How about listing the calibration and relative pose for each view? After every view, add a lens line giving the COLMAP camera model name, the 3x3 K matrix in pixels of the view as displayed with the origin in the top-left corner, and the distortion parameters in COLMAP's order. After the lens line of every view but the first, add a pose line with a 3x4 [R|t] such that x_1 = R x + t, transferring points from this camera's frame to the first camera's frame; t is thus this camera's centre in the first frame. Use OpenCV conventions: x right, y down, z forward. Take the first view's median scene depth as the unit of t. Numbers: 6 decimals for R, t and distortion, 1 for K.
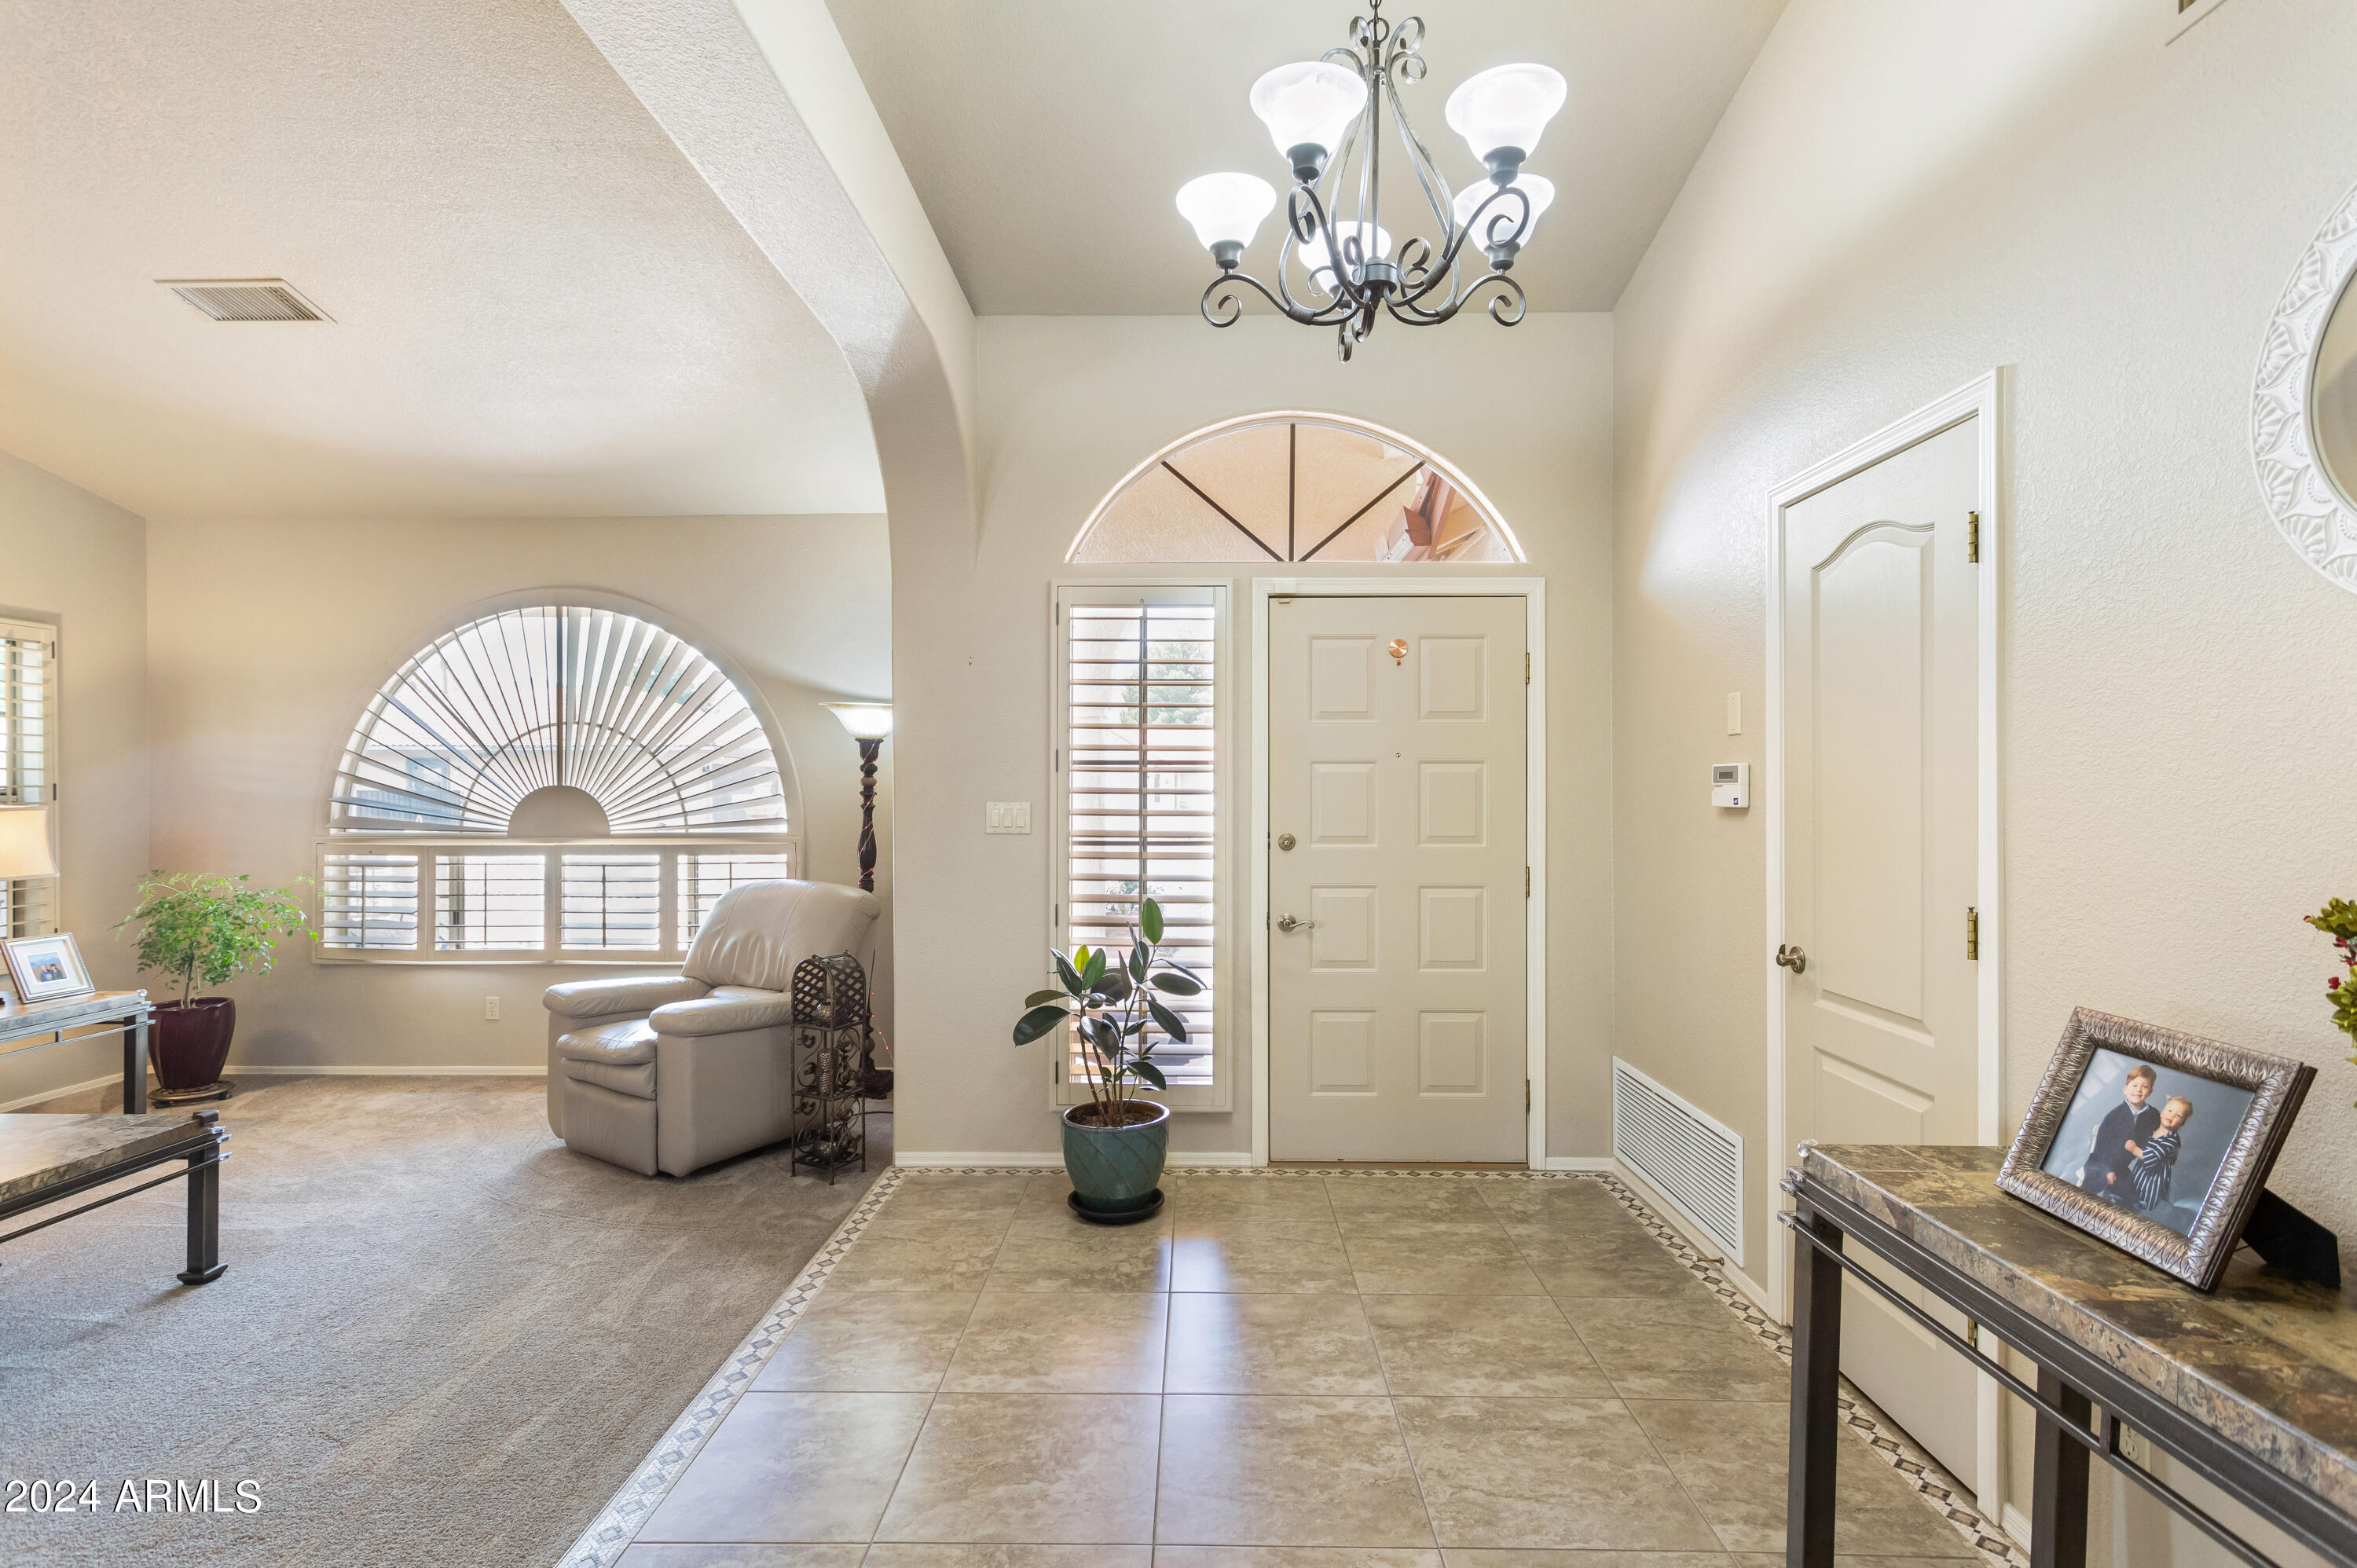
lens RADIAL K [[1135.0, 0, 1178.5], [0, 1135.0, 784.0], [0, 0, 1]] dist [0.003620, 0.000412]
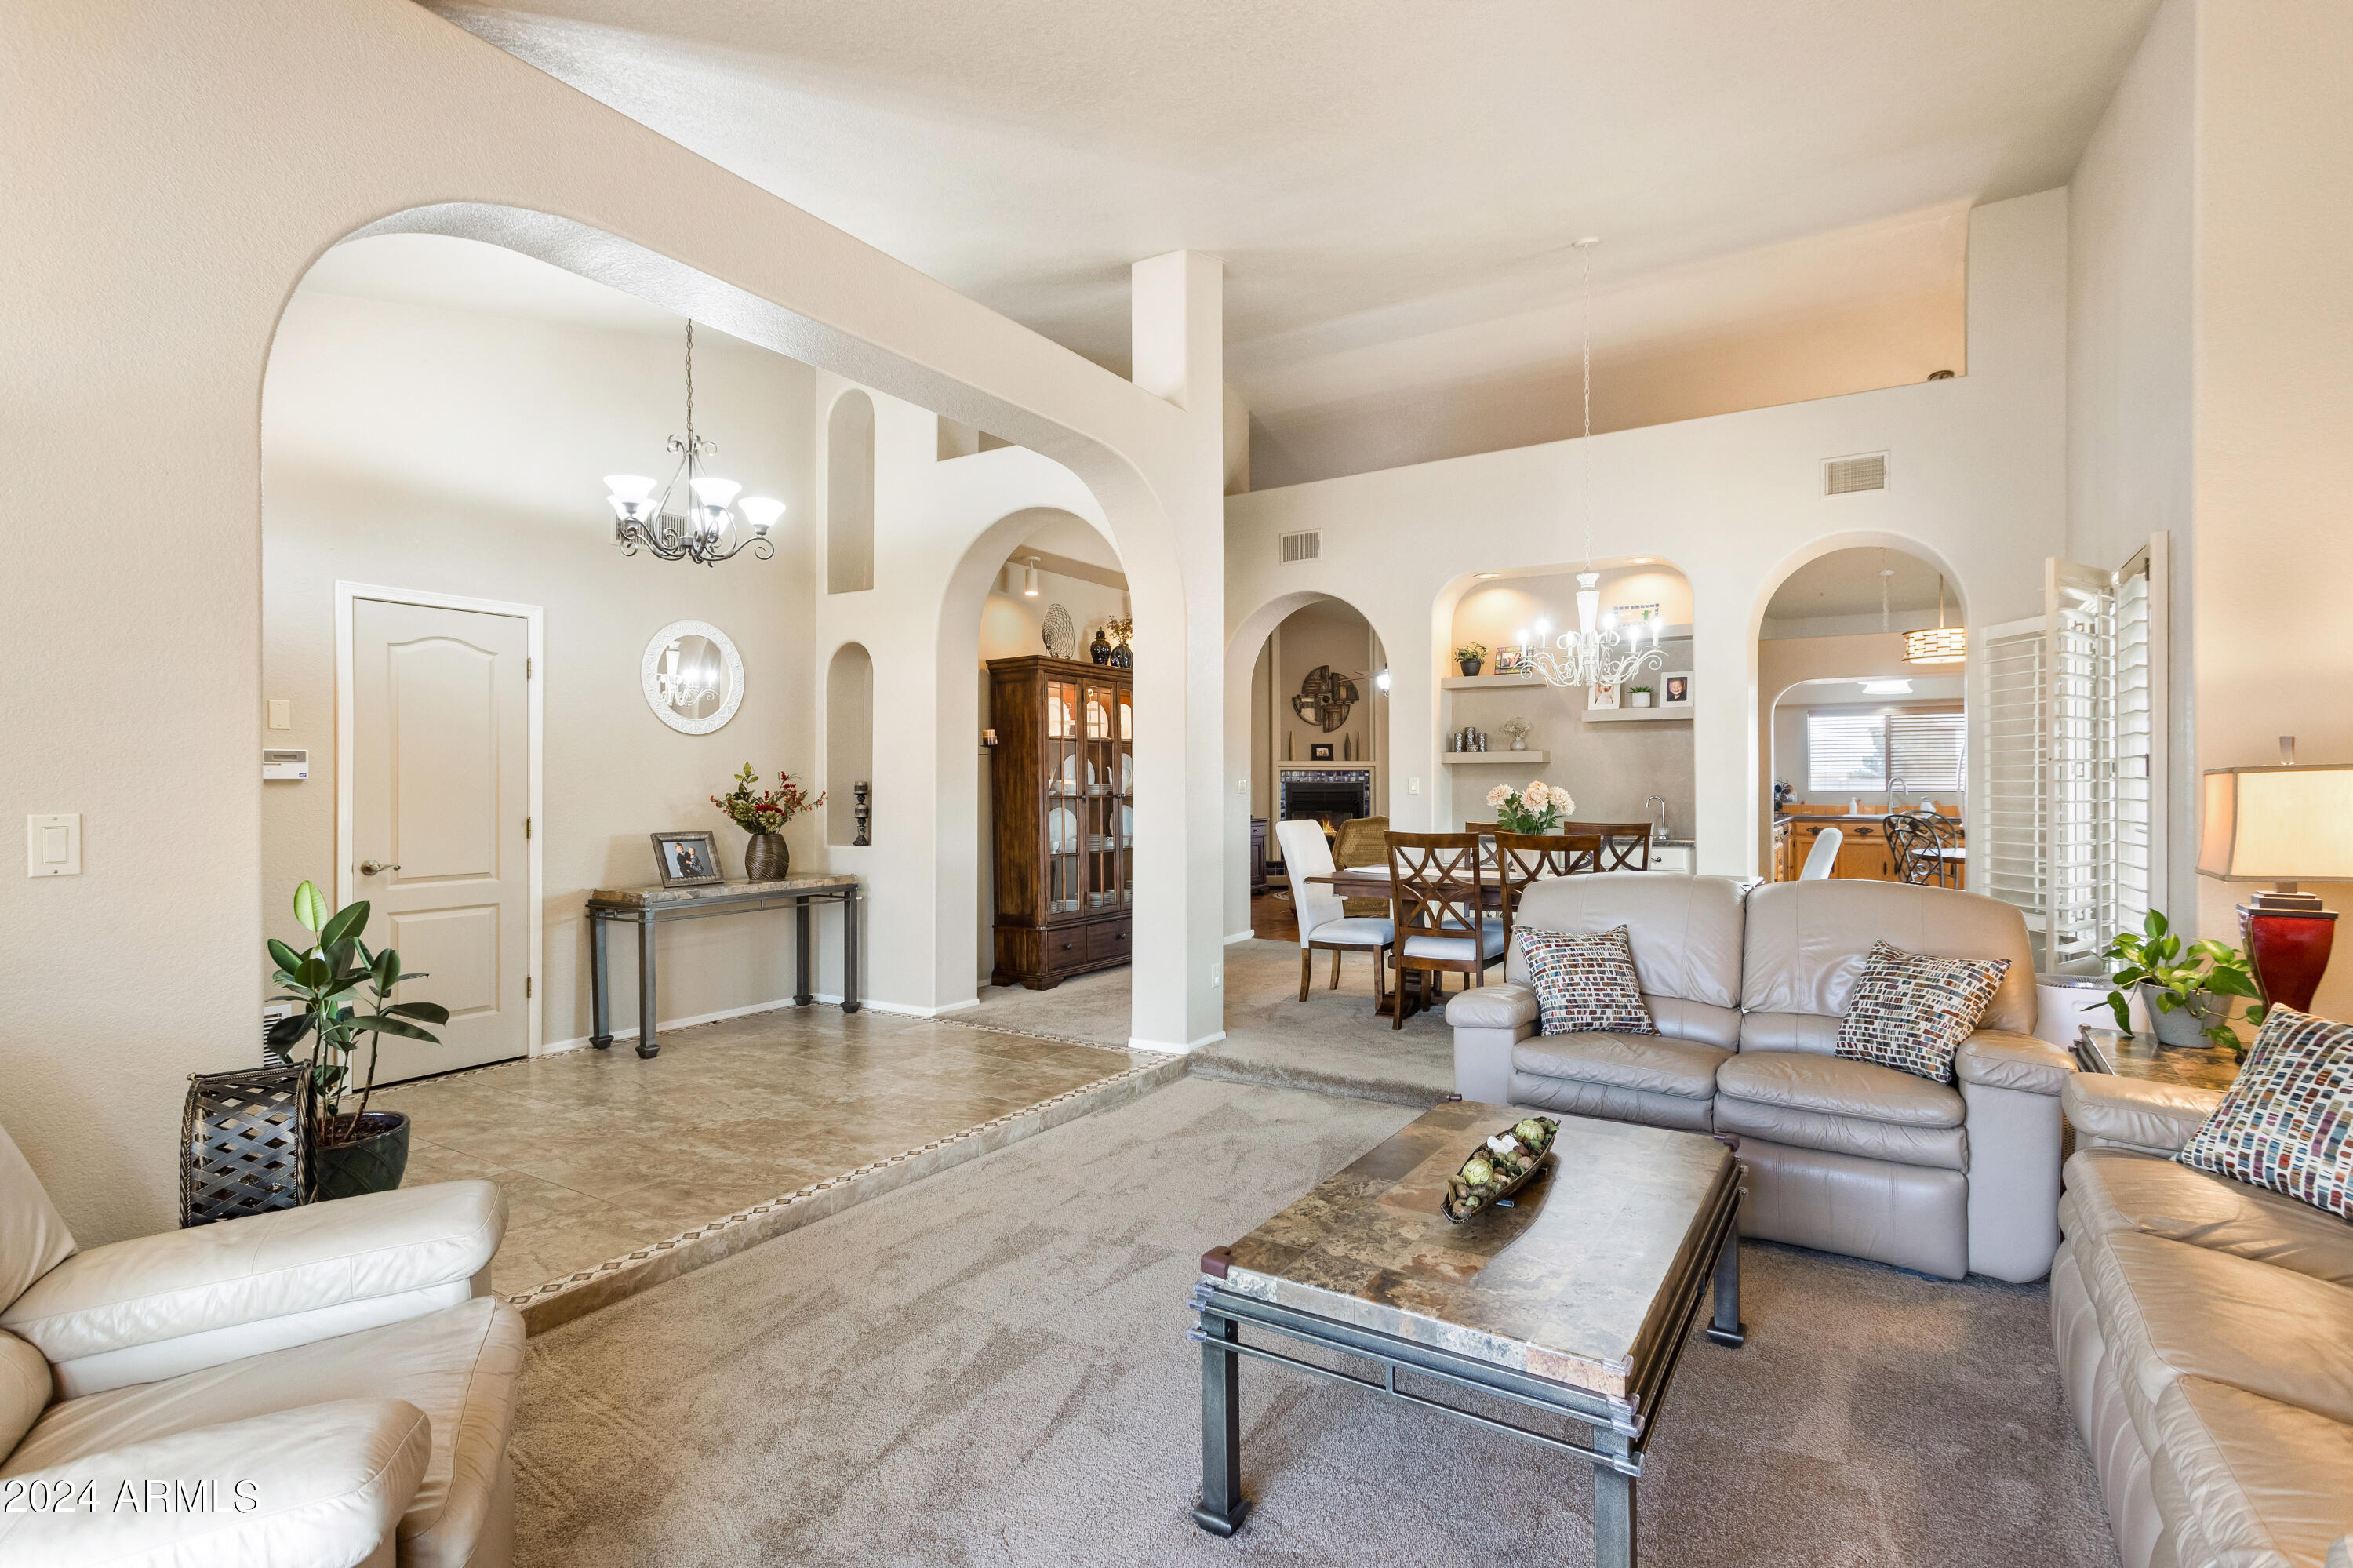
lens RADIAL K [[1133.2, 0, 1176.5], [0, 1133.2, 784.0], [0, 0, 1]] dist [0.003620, 0.000412]
pose [[-0.853623, -0.001039, 0.520891, -0.829922], [-0.002696, 0.999993, -0.002423, 0.018893], [-0.520885, -0.003473, -0.853620, 1.100882]]
